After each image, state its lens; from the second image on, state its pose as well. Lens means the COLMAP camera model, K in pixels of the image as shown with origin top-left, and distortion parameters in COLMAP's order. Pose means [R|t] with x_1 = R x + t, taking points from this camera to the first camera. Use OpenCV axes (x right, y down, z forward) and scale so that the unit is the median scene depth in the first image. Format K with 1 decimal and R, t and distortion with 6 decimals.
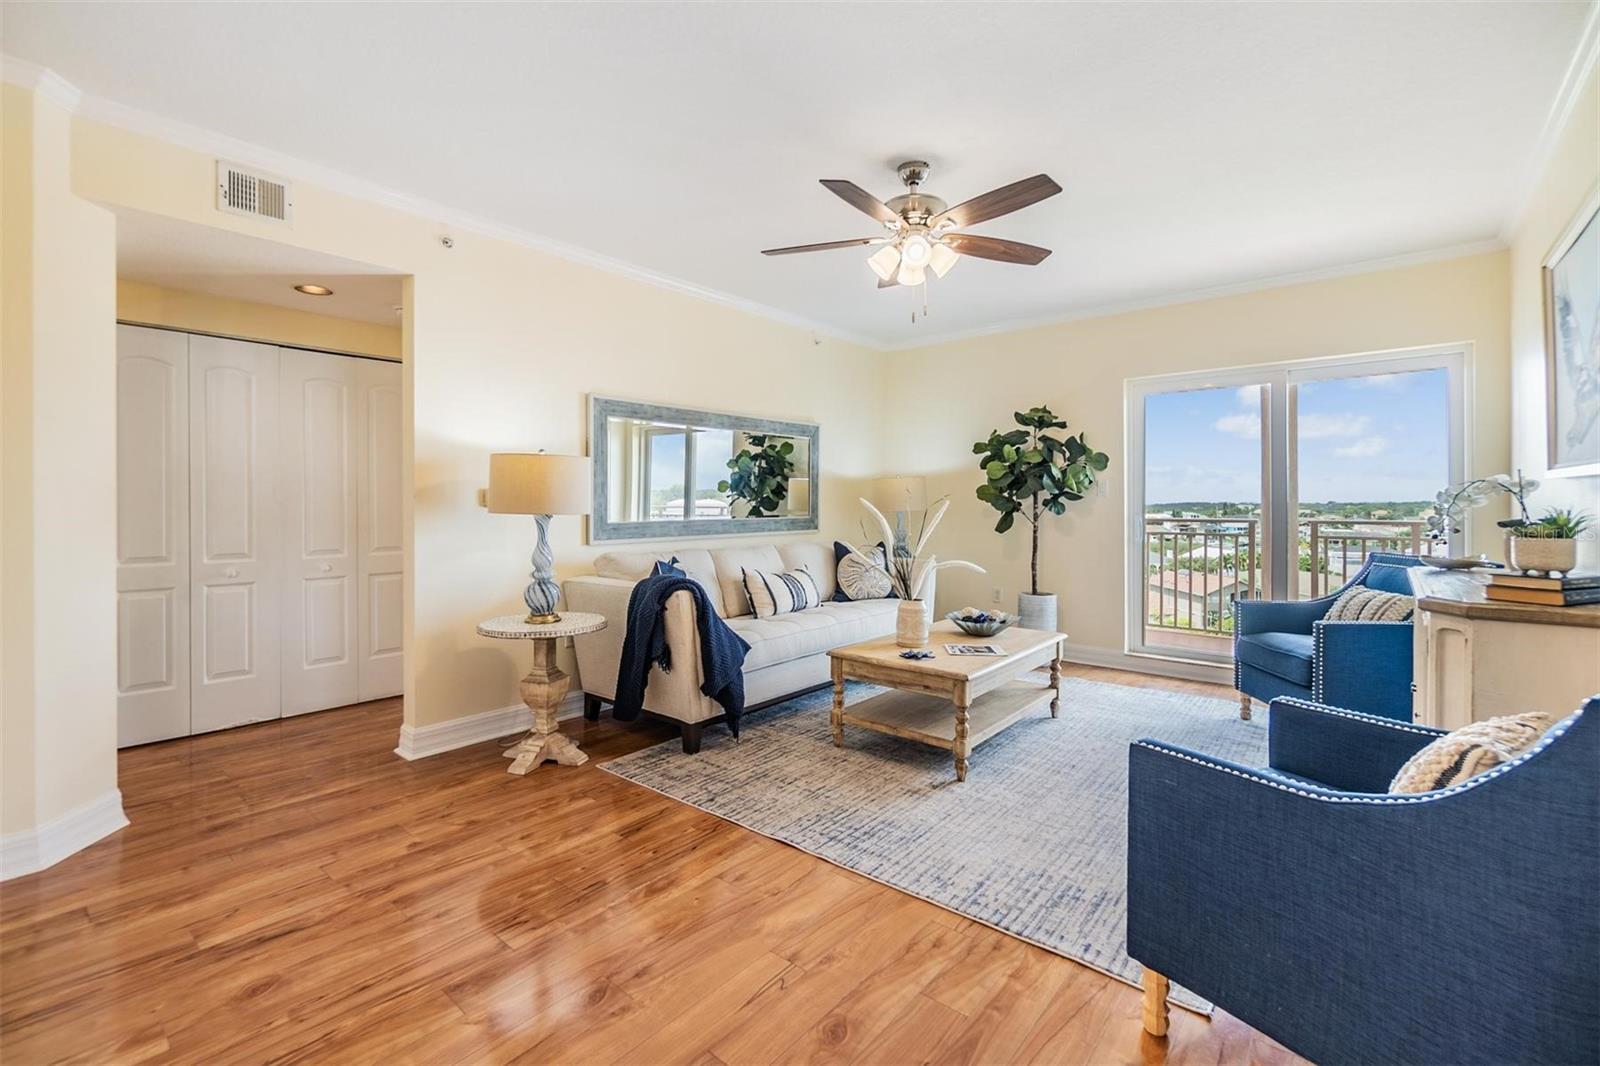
lens RADIAL K [[700.7, 0, 793.9], [0, 700.7, 504.8], [0, 0, 1]] dist [-0.003859, -0.000329]
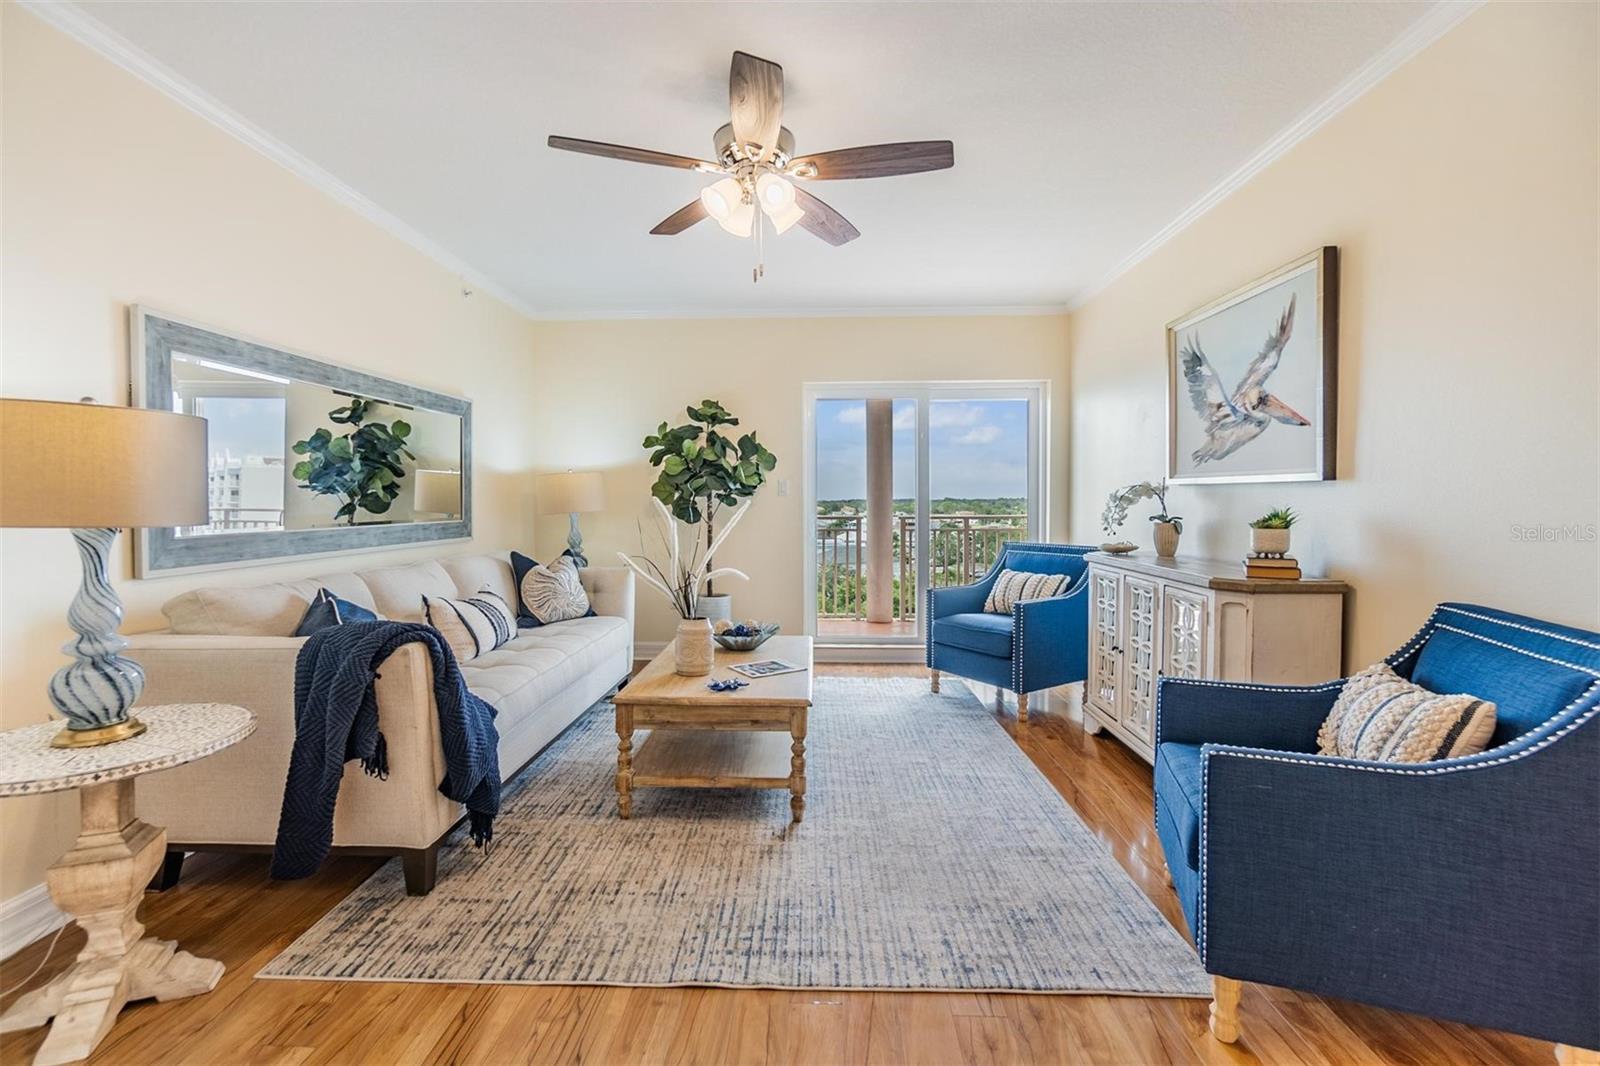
lens RADIAL K [[700.7, 0, 799.5], [0, 700.7, 518.6], [0, 0, 1]] dist [-0.003859, -0.000329]
pose [[0.787436, -0.015785, 0.616194, -0.269645], [0.001955, 0.999731, 0.023111, -0.002859], [-0.616393, -0.016993, 0.787255, 0.294104]]
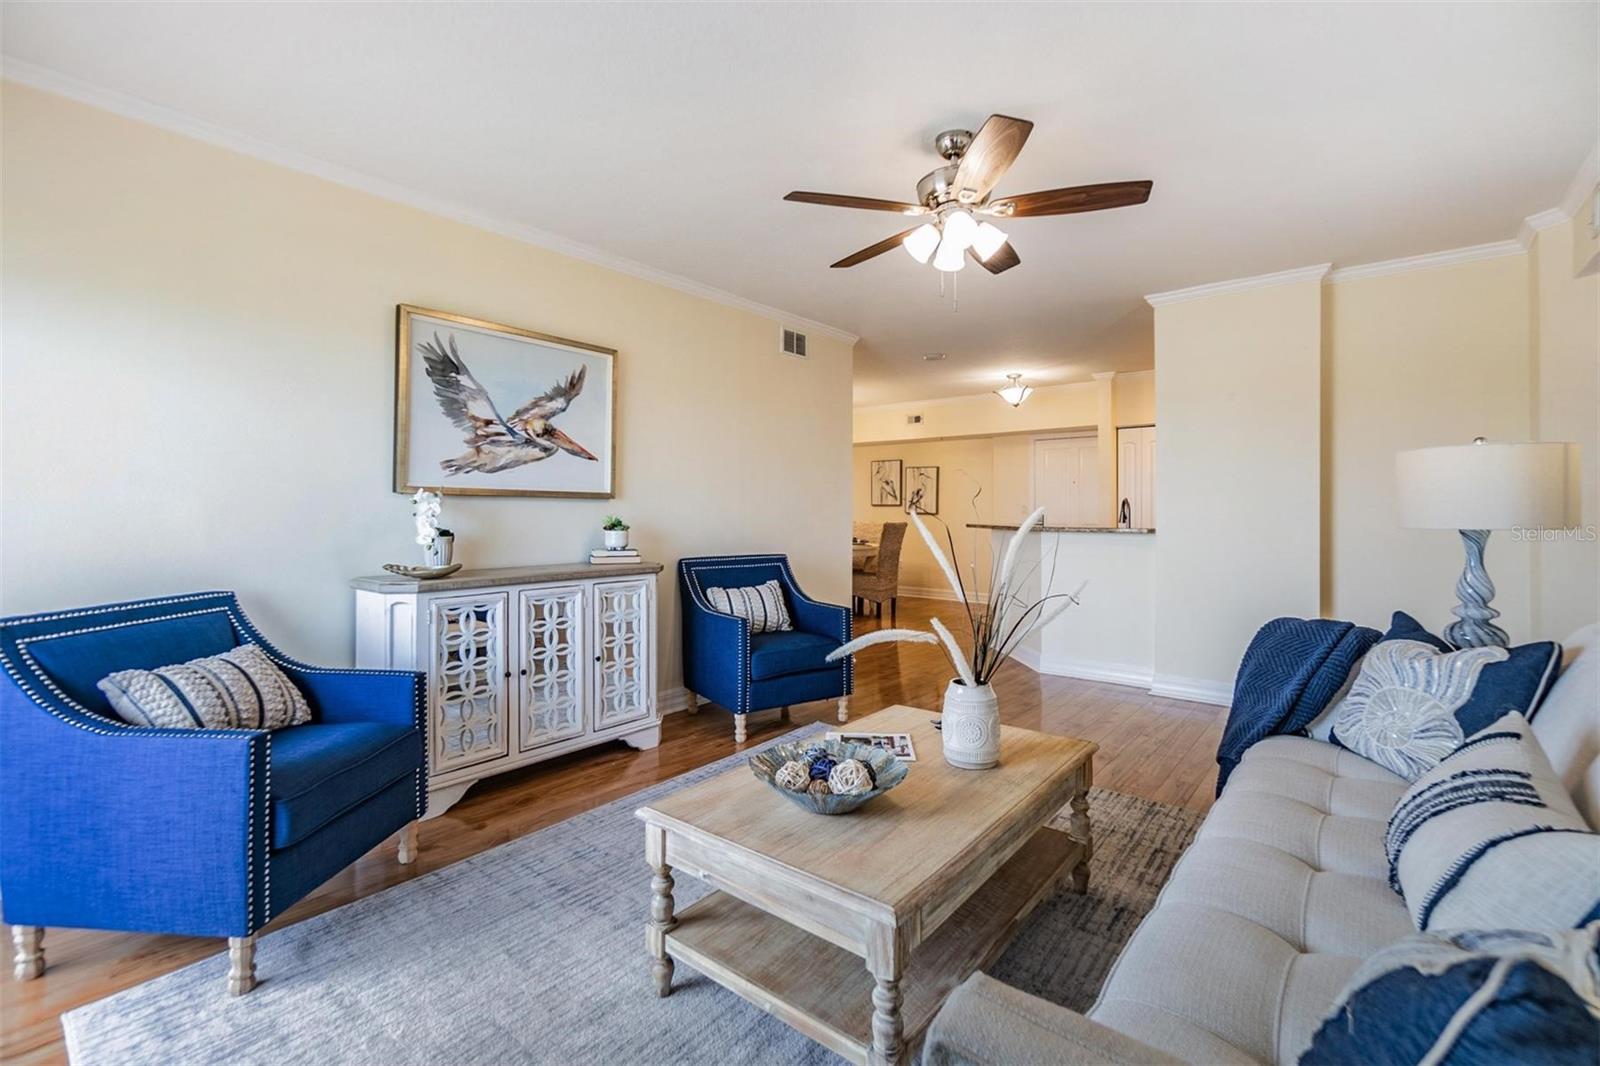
lens RADIAL K [[700.7, 0, 793.9], [0, 700.7, 518.5], [0, 0, 1]] dist [-0.003859, -0.000329]
pose [[-0.999979, 0.003868, -0.005146, 0.339488], [0.003817, 0.999944, 0.009857, -0.002913], [0.005184, 0.009837, -0.999938, 1.709522]]
